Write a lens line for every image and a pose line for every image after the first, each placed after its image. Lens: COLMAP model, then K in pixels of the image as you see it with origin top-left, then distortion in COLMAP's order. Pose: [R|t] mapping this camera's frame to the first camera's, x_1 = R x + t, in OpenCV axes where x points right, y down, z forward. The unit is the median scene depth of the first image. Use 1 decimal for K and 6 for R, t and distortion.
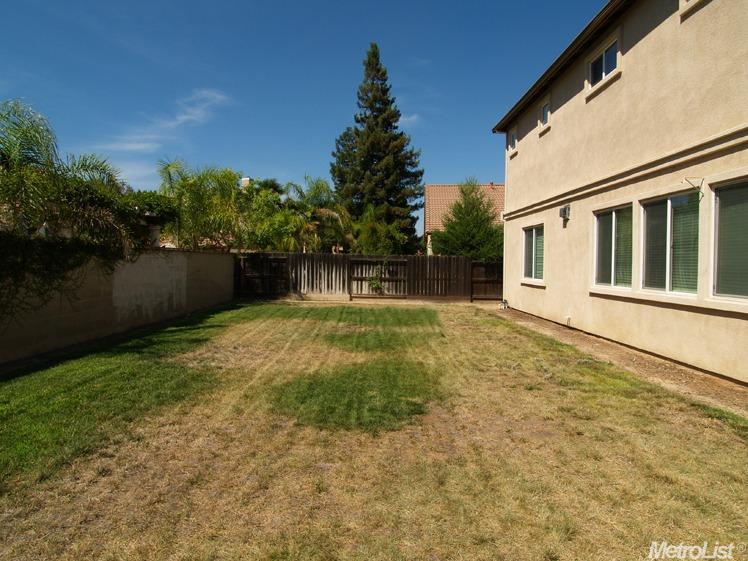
lens RADIAL K [[473.2, 0, 373.7], [0, 473.2, 278.9], [0, 0, 1]] dist [-0.031299, 0.007862]
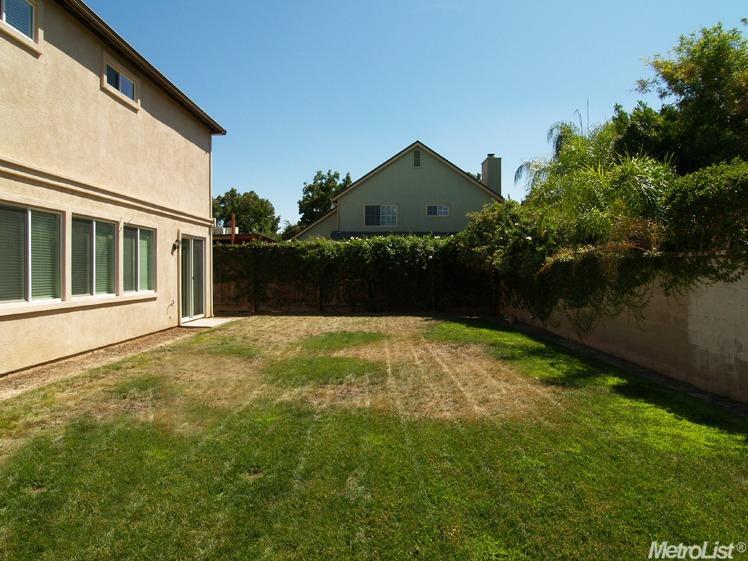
lens RADIAL K [[473.2, 0, 374.0], [0, 473.2, 279.2], [0, 0, 1]] dist [-0.031299, 0.007862]
pose [[-0.999855, -0.010284, 0.013582, -0.117315], [-0.009557, 0.998573, 0.052538, -0.080343], [-0.014103, 0.052401, -0.998527, 2.016781]]
